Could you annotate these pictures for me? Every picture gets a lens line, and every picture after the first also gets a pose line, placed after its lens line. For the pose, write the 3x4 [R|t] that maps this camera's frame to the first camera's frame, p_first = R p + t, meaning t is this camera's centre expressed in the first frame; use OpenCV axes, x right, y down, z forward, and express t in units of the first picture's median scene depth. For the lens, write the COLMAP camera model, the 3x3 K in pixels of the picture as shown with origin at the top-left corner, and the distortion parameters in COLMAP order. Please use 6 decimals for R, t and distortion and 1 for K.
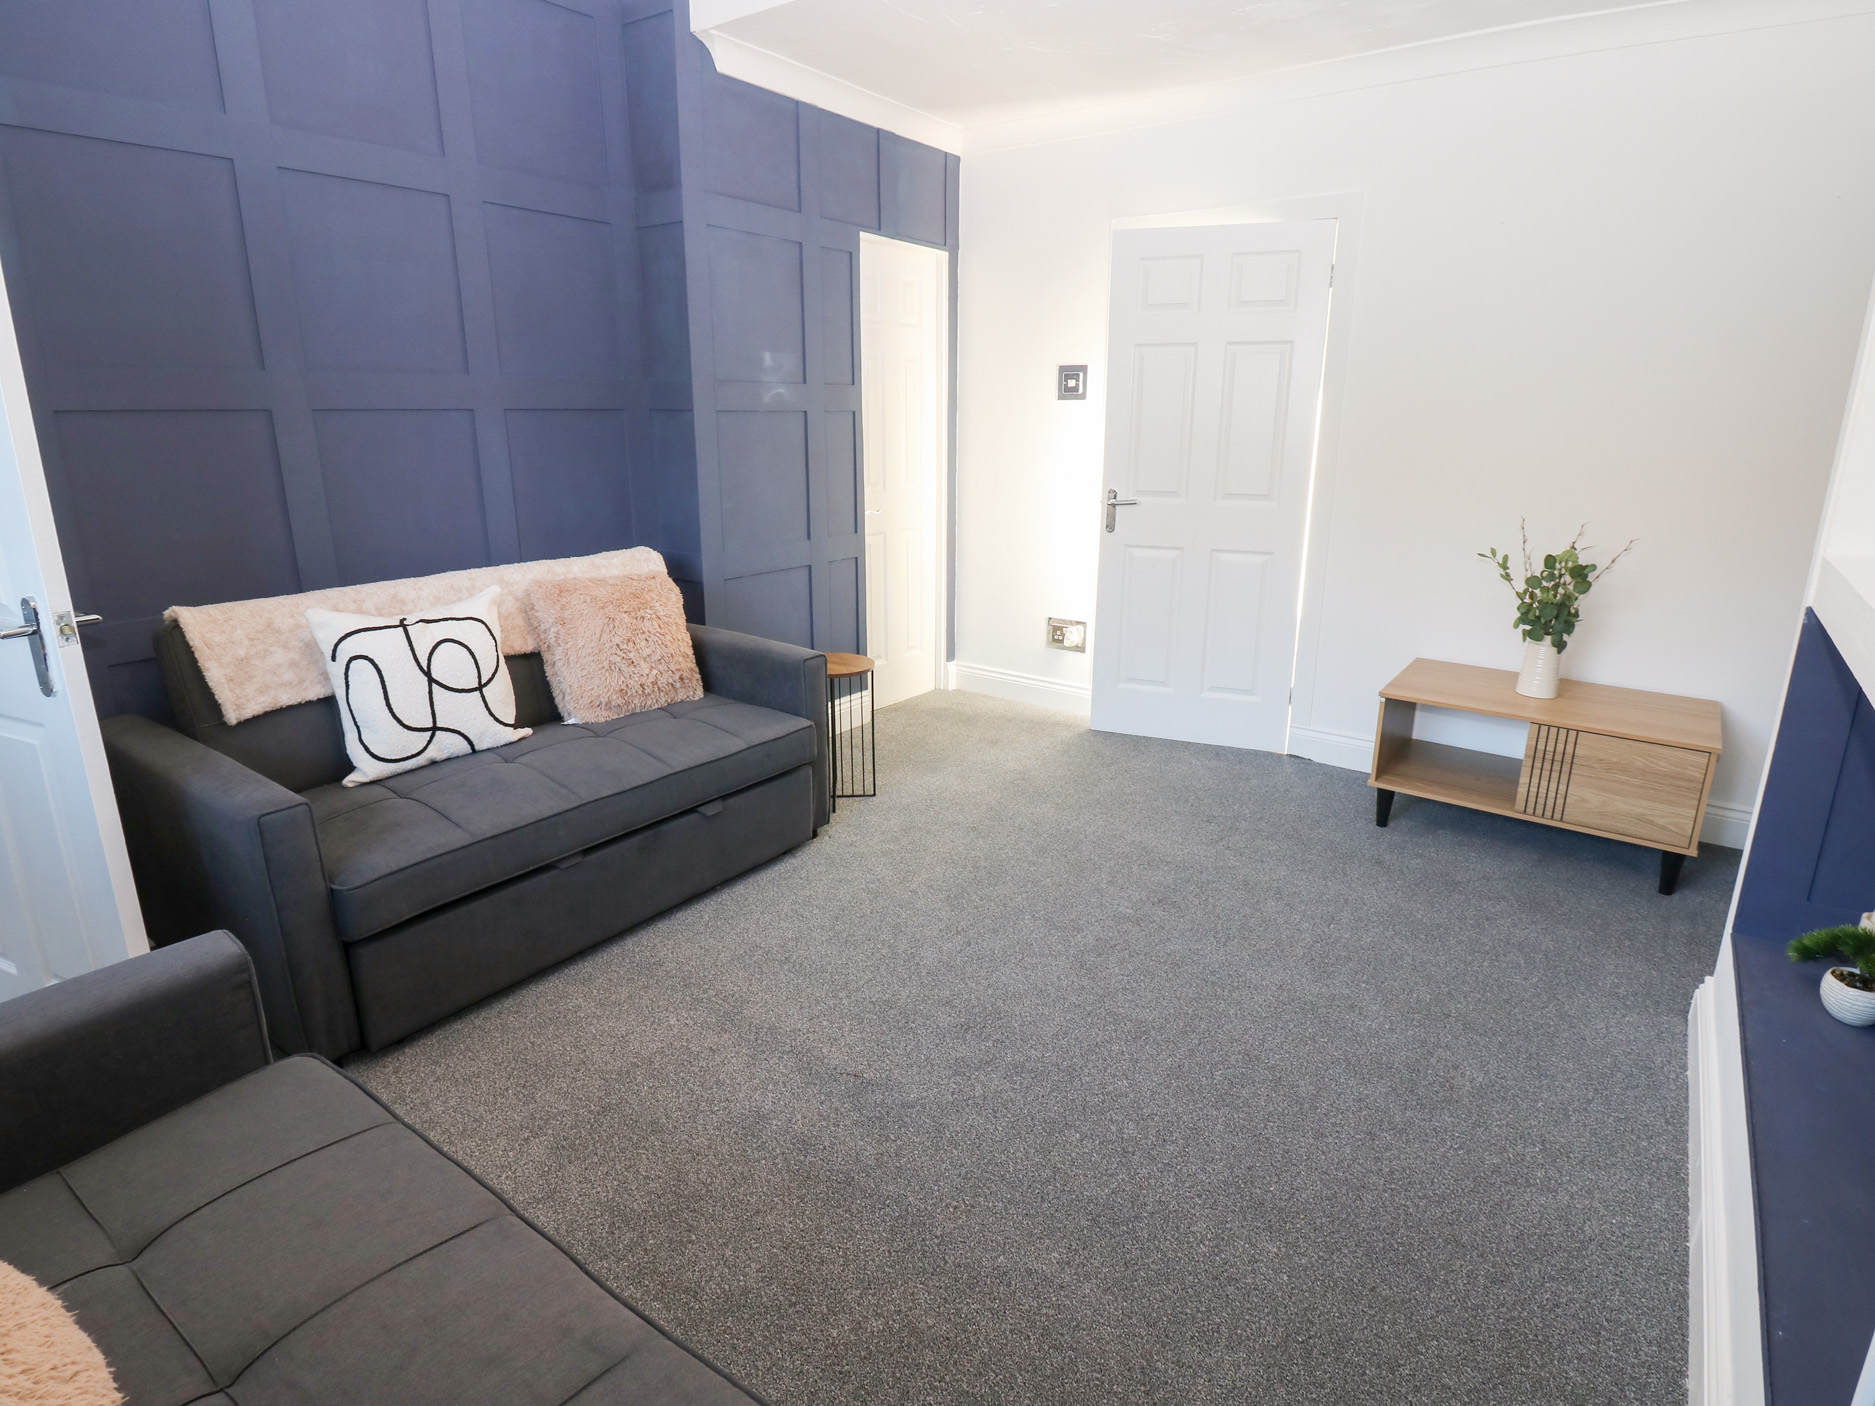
lens RADIAL K [[1002.4, 0, 963.6], [0, 1002.4, 669.8], [0, 0, 1]] dist [-0.003902, -0.011318]
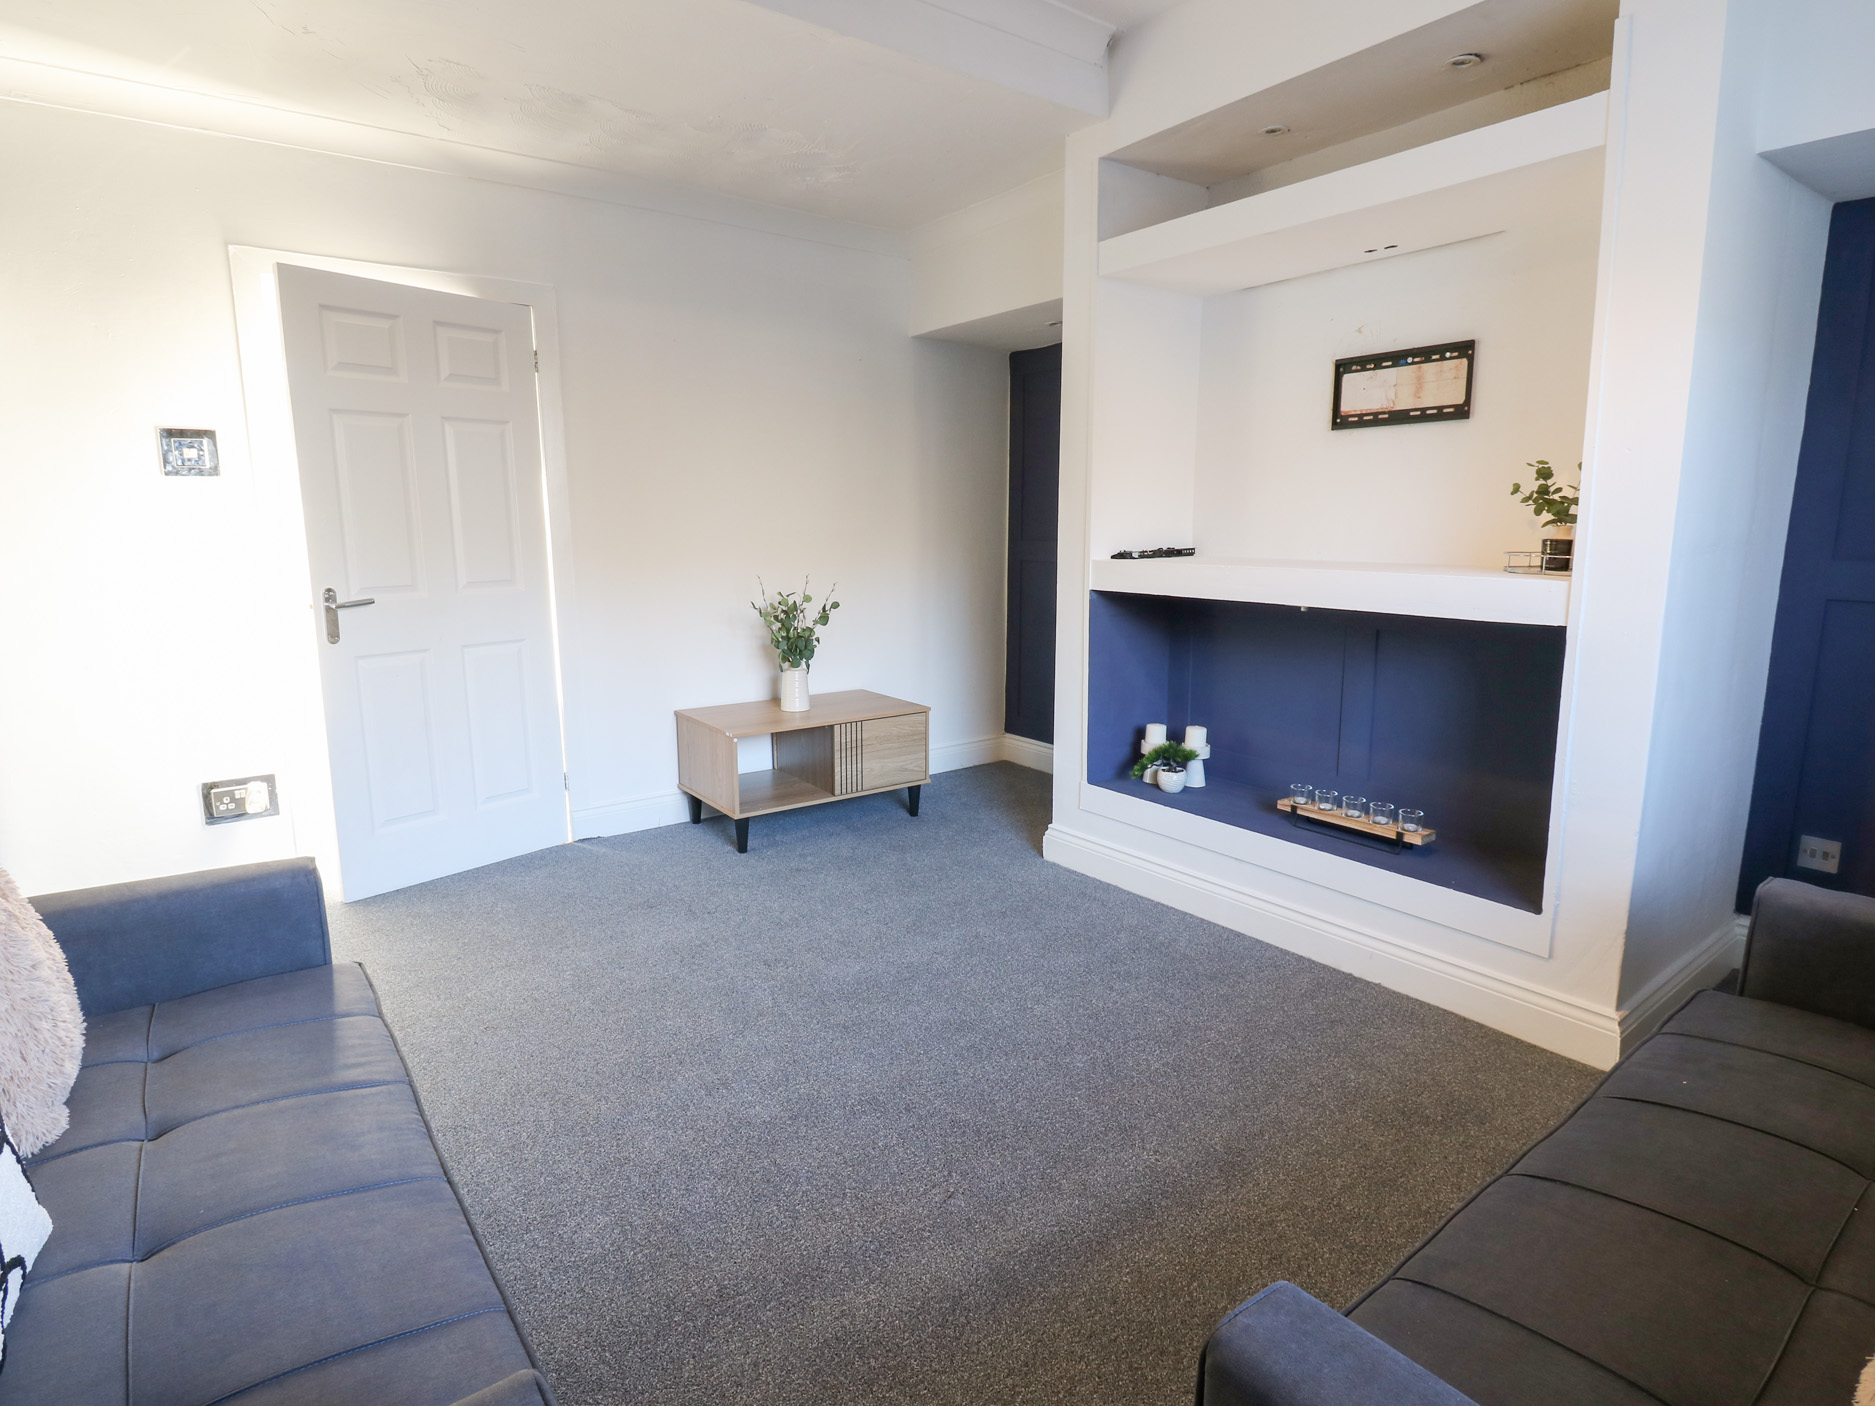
lens RADIAL K [[1002.4, 0, 963.6], [0, 1002.4, 669.8], [0, 0, 1]] dist [-0.003902, -0.011318]
pose [[0.291412, -0.151393, 0.944542, -0.457550], [0.250490, 0.965021, 0.077394, -0.056477], [-0.923219, 0.214045, 0.319141, 0.313557]]
